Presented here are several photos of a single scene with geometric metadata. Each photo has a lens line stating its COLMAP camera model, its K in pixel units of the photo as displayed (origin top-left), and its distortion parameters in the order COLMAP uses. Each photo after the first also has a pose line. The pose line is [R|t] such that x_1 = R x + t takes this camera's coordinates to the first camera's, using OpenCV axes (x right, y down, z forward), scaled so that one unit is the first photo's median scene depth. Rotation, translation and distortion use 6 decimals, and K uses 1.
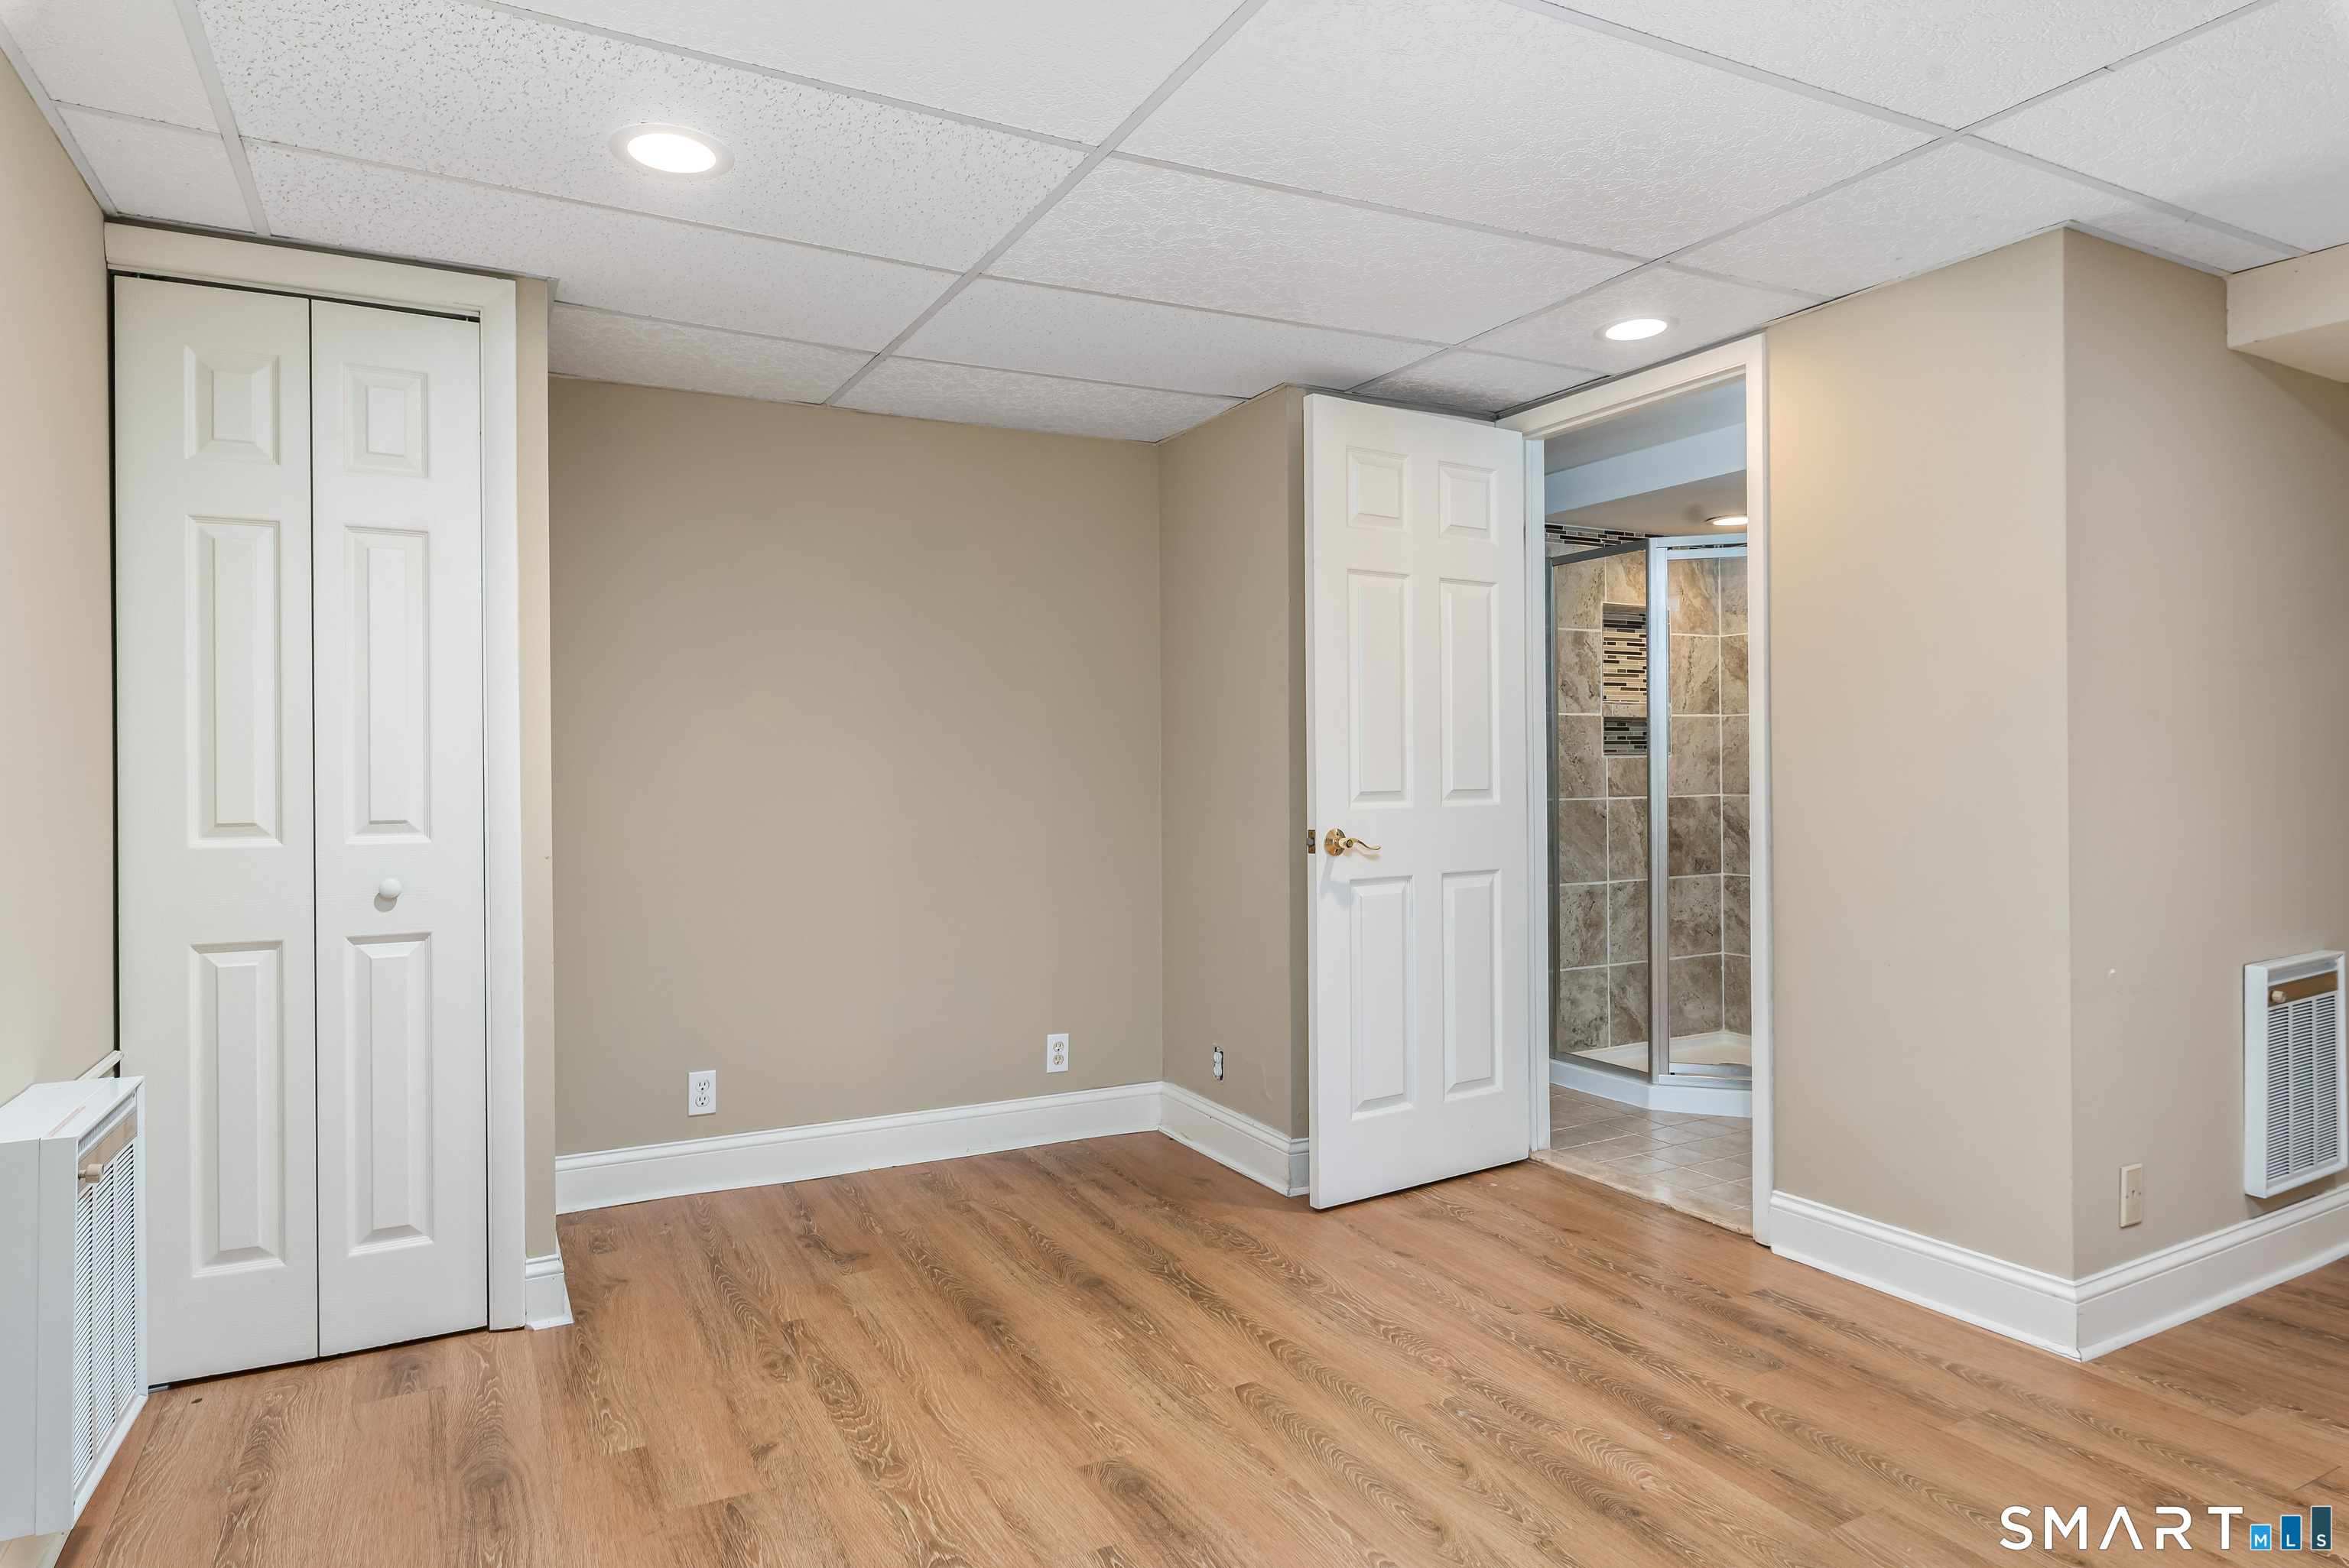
lens RADIAL K [[1293.7, 0, 1172.6], [0, 1293.7, 783.1], [0, 0, 1]] dist [-0.009056, -0.000106]
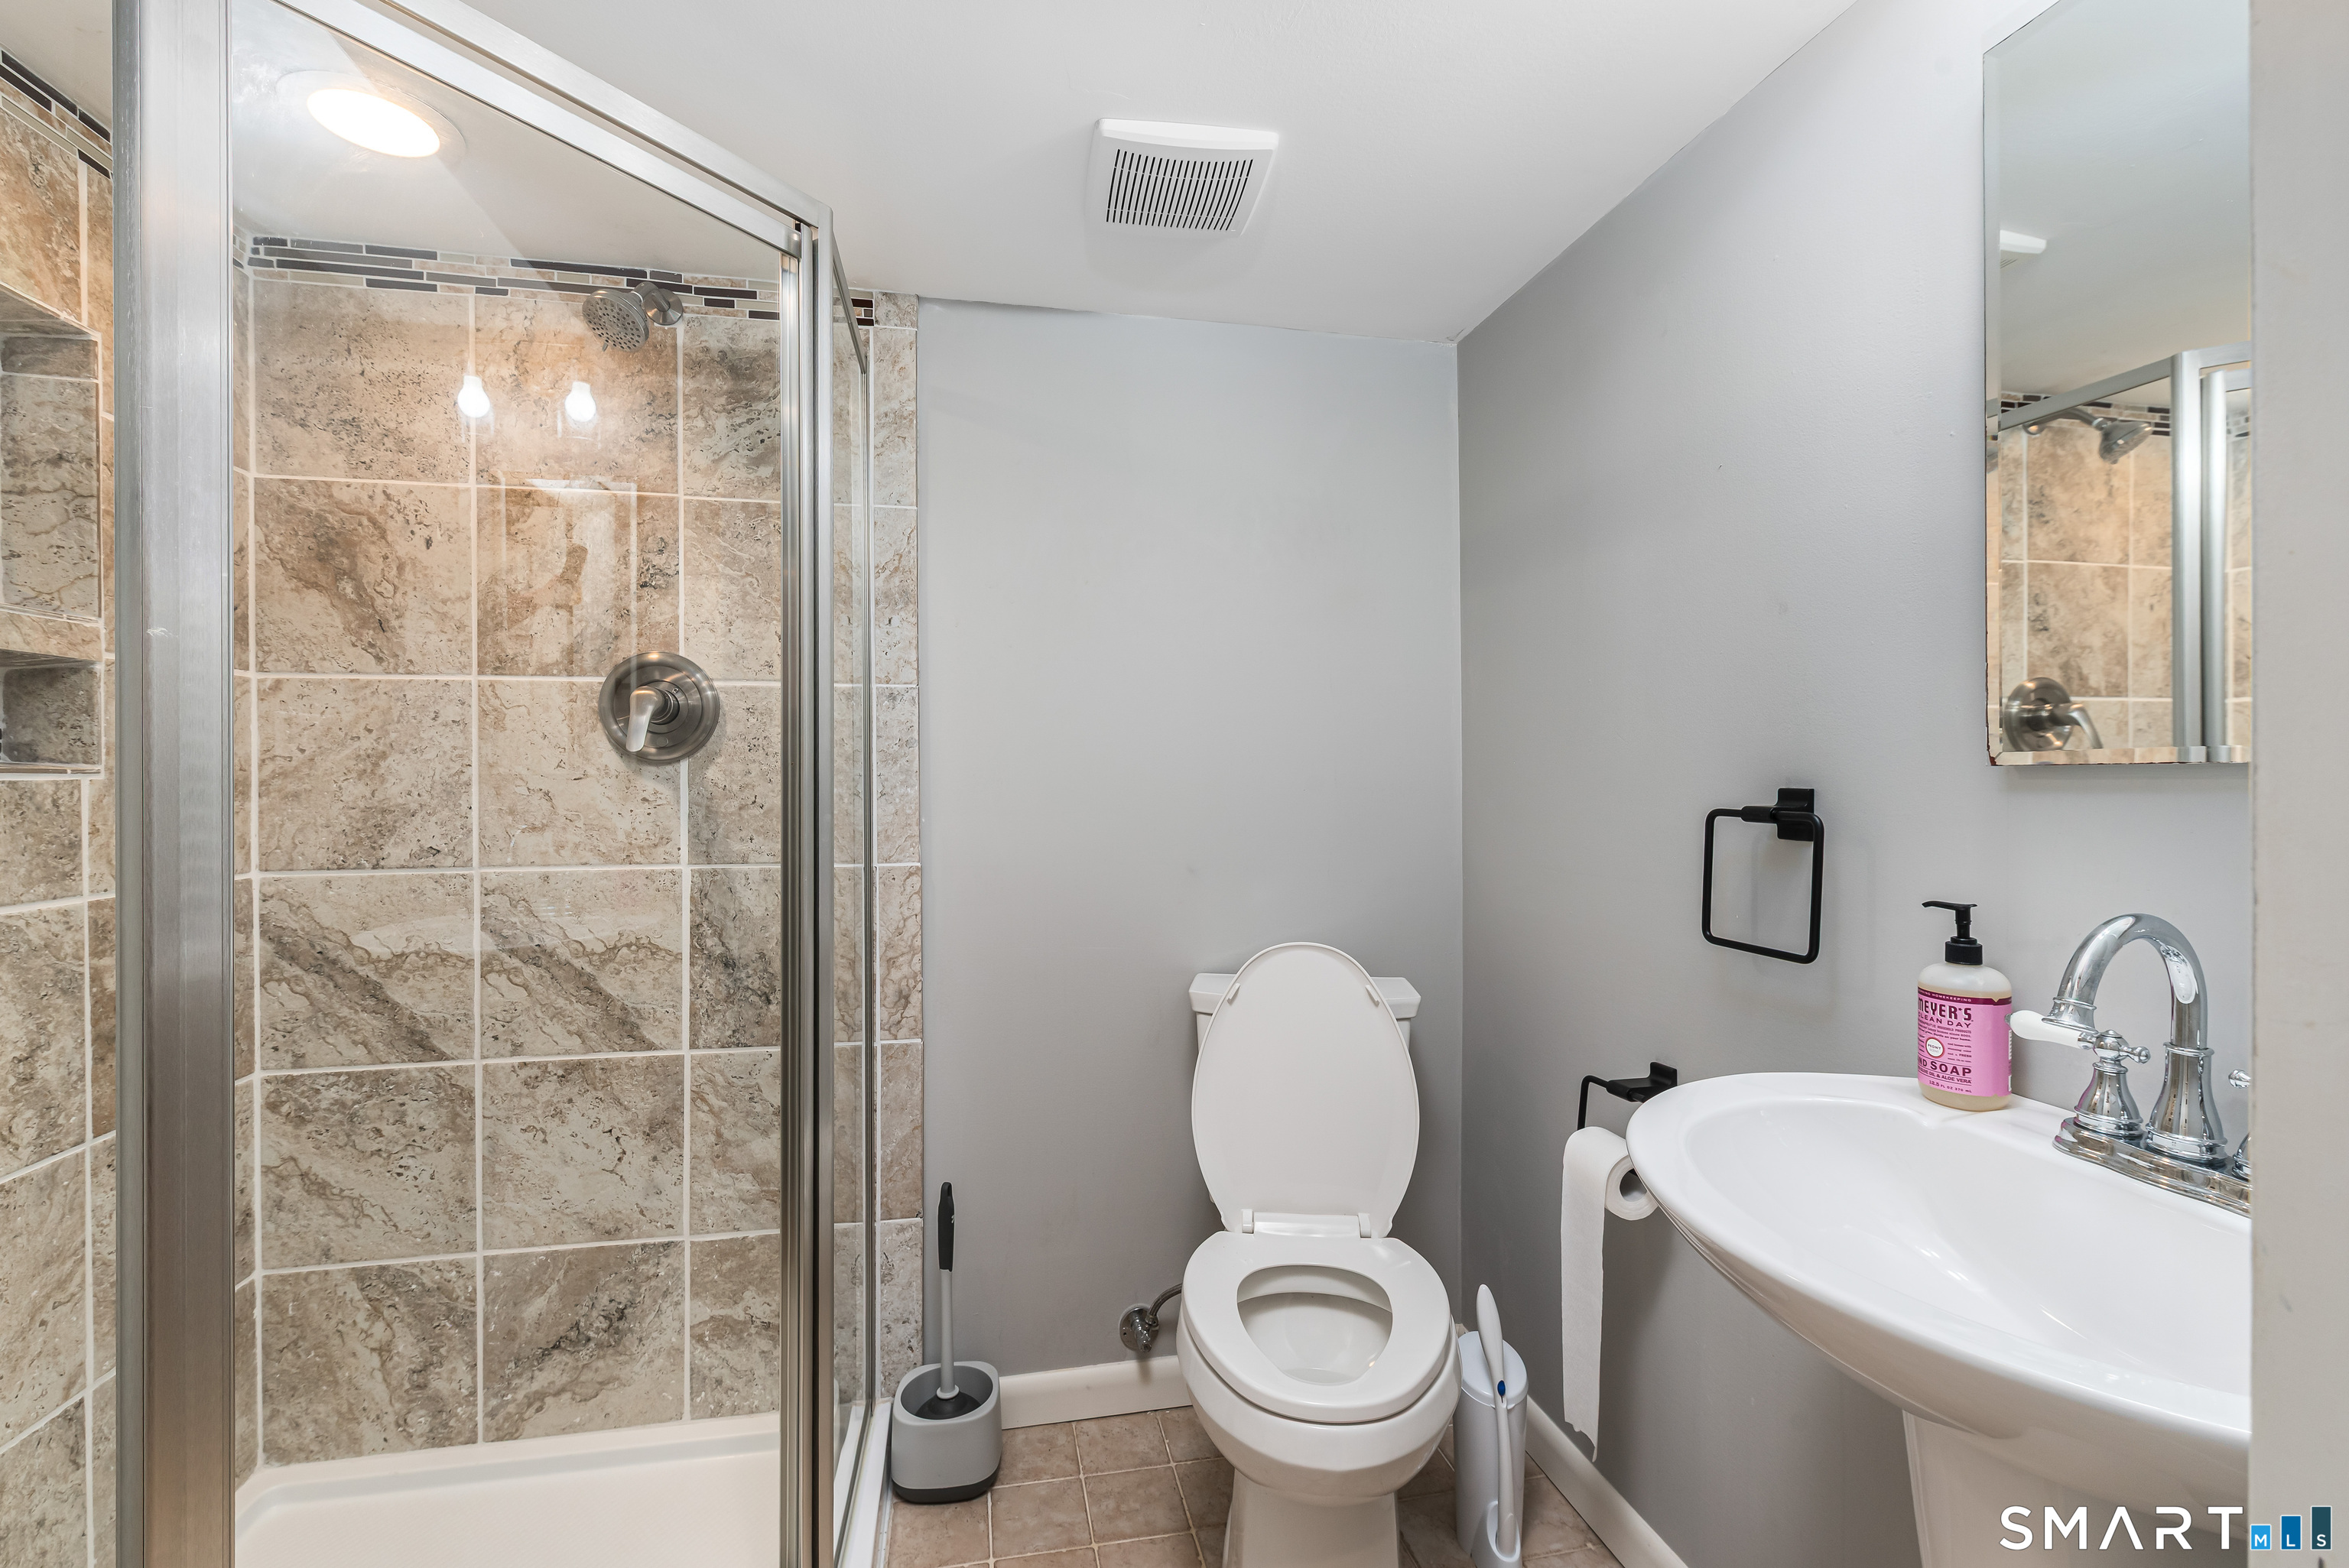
lens RADIAL K [[1005.0, 0, 1171.6], [0, 1005.0, 783.9], [0, 0, 1]] dist [0.001616, 0.001348]
pose [[0.289924, 0.000944, 0.957049, 0.211330], [-0.000220, 1.000000, -0.000920, -0.018923], [-0.957050, 0.000056, 0.289924, 0.643498]]
